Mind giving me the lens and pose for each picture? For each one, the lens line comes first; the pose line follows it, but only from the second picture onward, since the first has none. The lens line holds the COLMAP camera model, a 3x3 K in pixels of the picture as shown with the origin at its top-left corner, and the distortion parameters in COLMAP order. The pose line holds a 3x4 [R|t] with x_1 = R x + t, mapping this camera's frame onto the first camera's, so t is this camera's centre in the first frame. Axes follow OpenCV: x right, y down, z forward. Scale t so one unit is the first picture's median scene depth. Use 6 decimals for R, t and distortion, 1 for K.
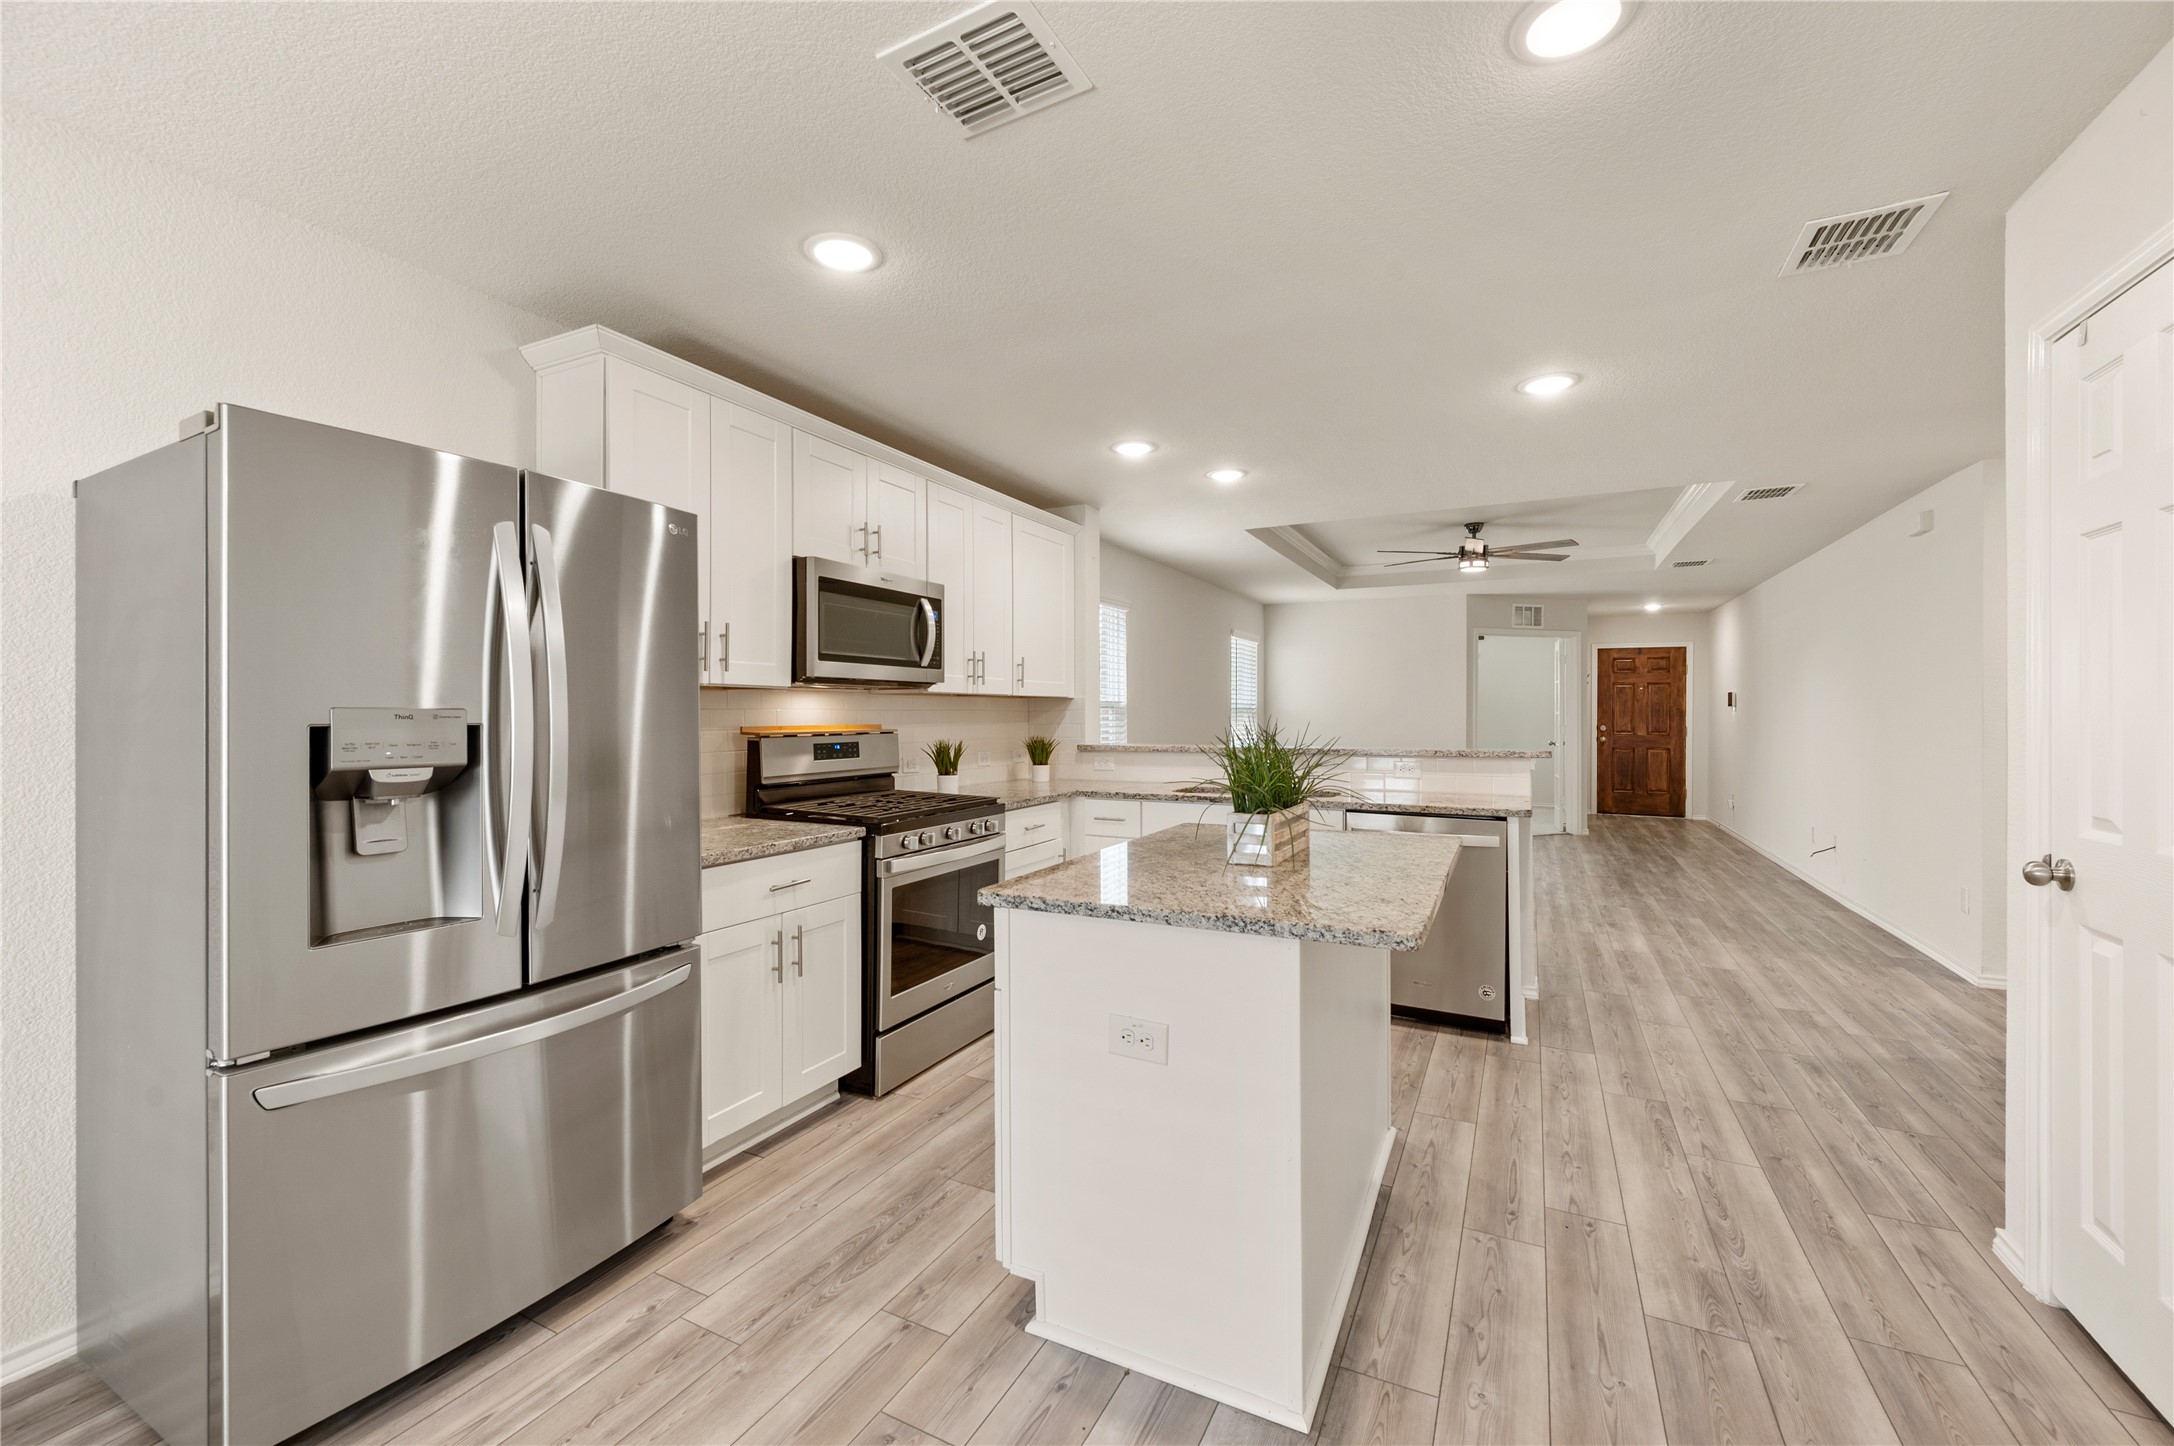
lens RADIAL K [[881.8, 0, 1068.8], [0, 881.8, 718.6], [0, 0, 1]] dist [0.001256, 0.000003]
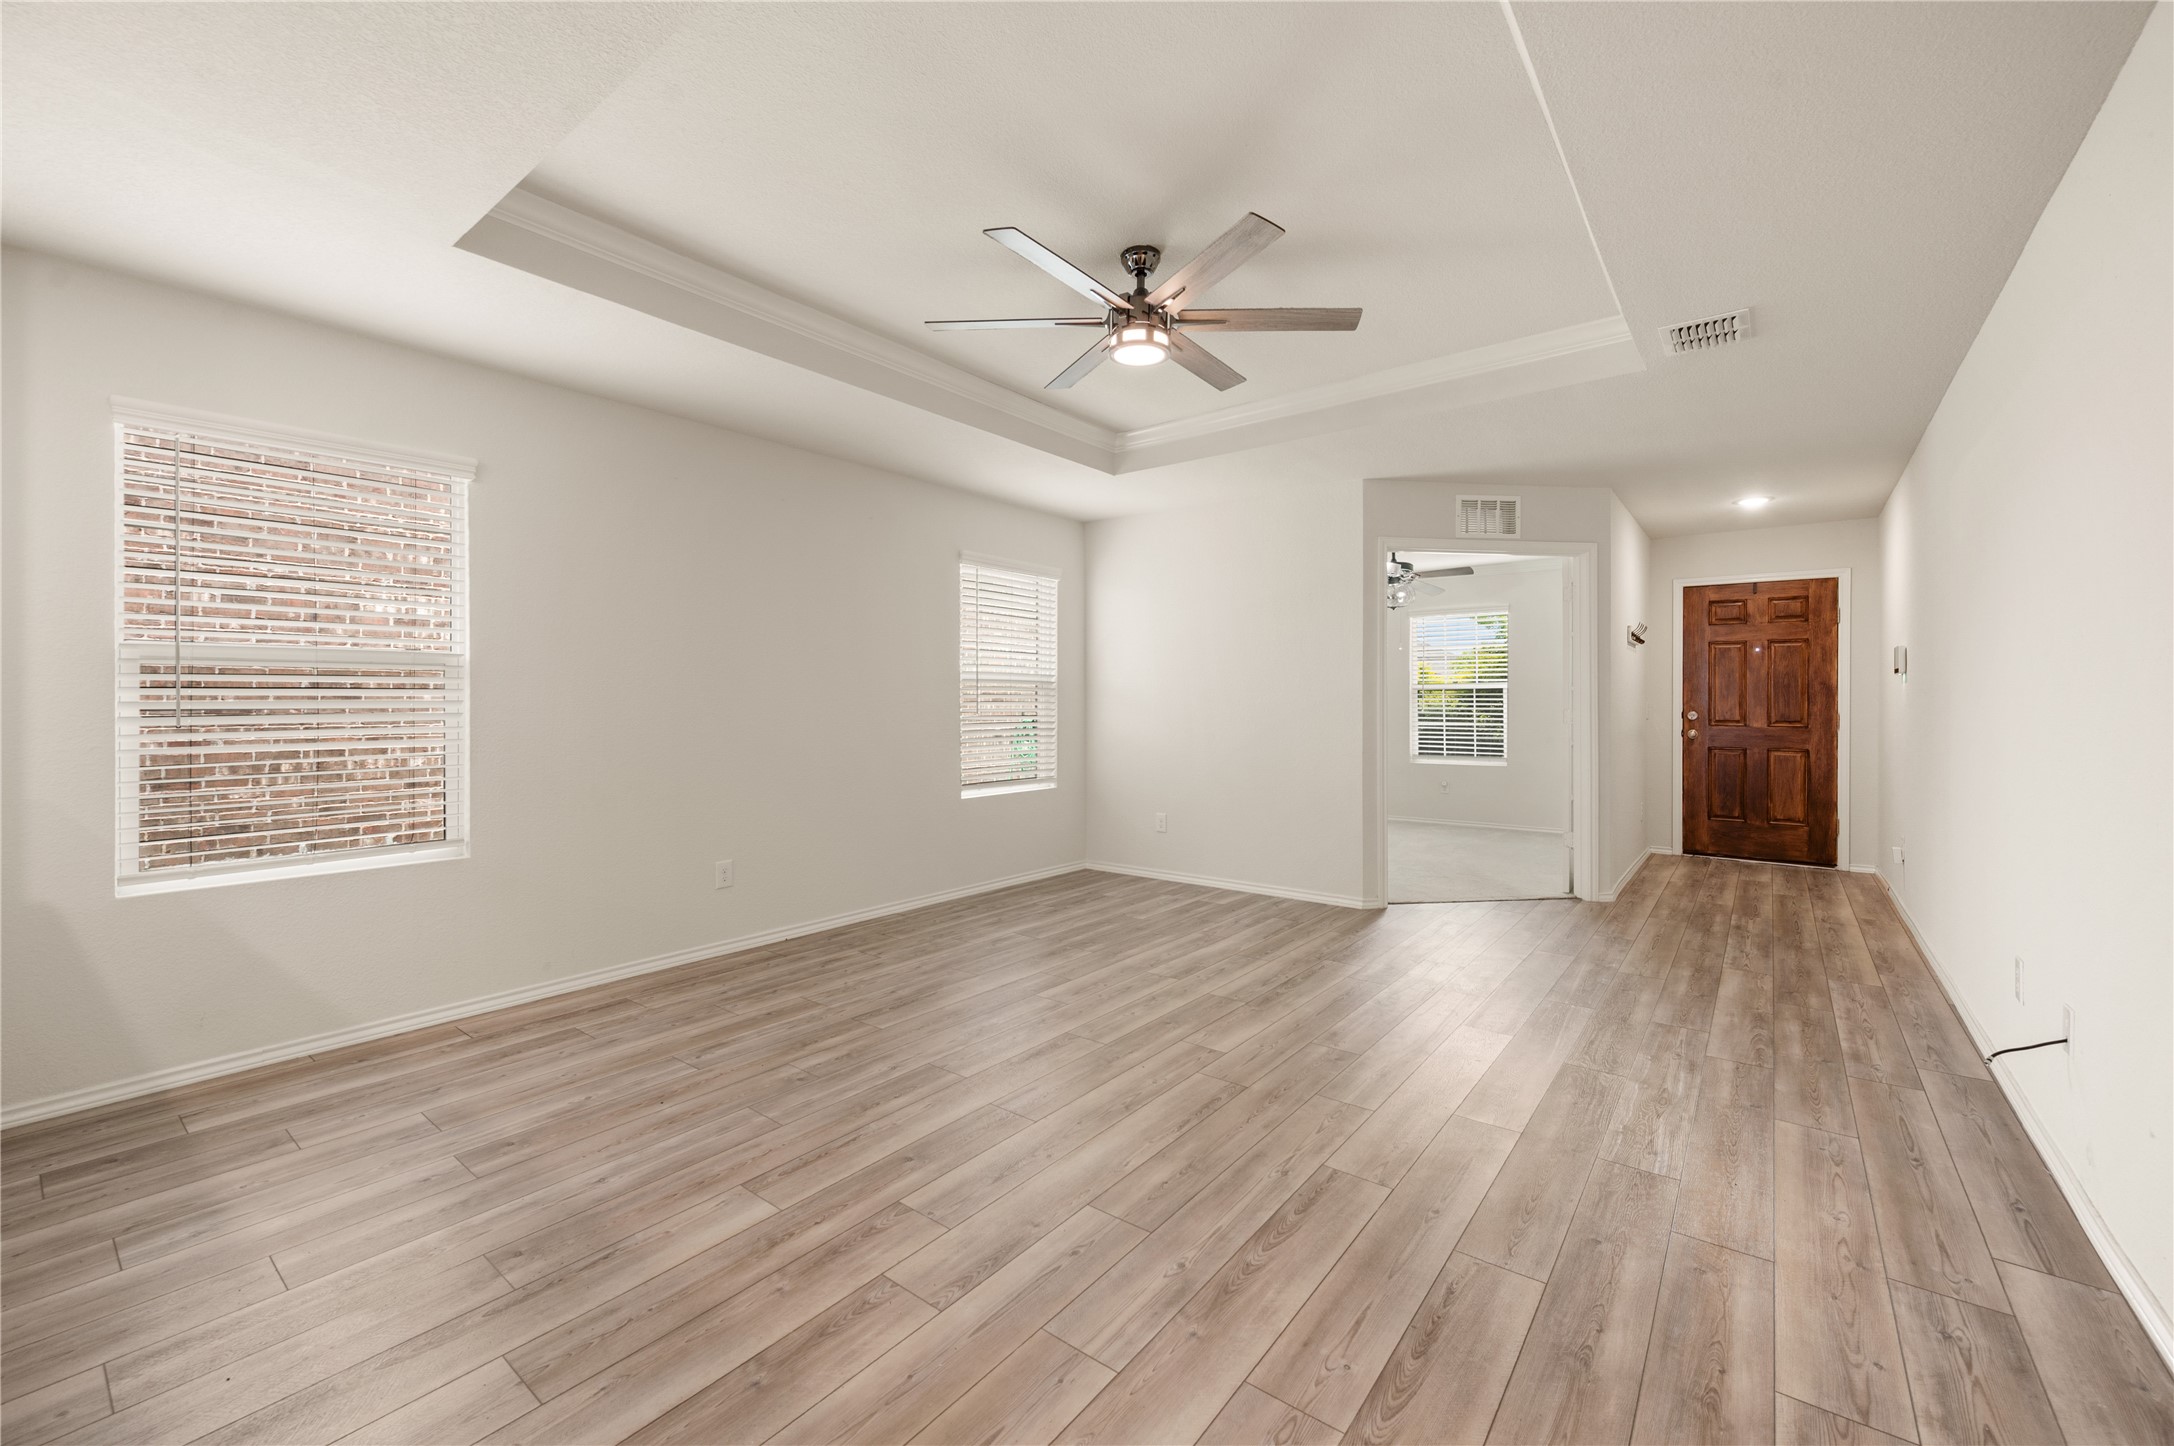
lens RADIAL K [[877.5, 0, 1092.9], [0, 877.5, 713.6], [0, 0, 1]] dist [0.000364, 0.000068]
pose [[0.984458, 0.000273, -0.175620, 0.904775], [-0.000320, 1.000000, -0.000237, 0.028259], [0.175620, 0.000289, 0.984458, 0.971736]]
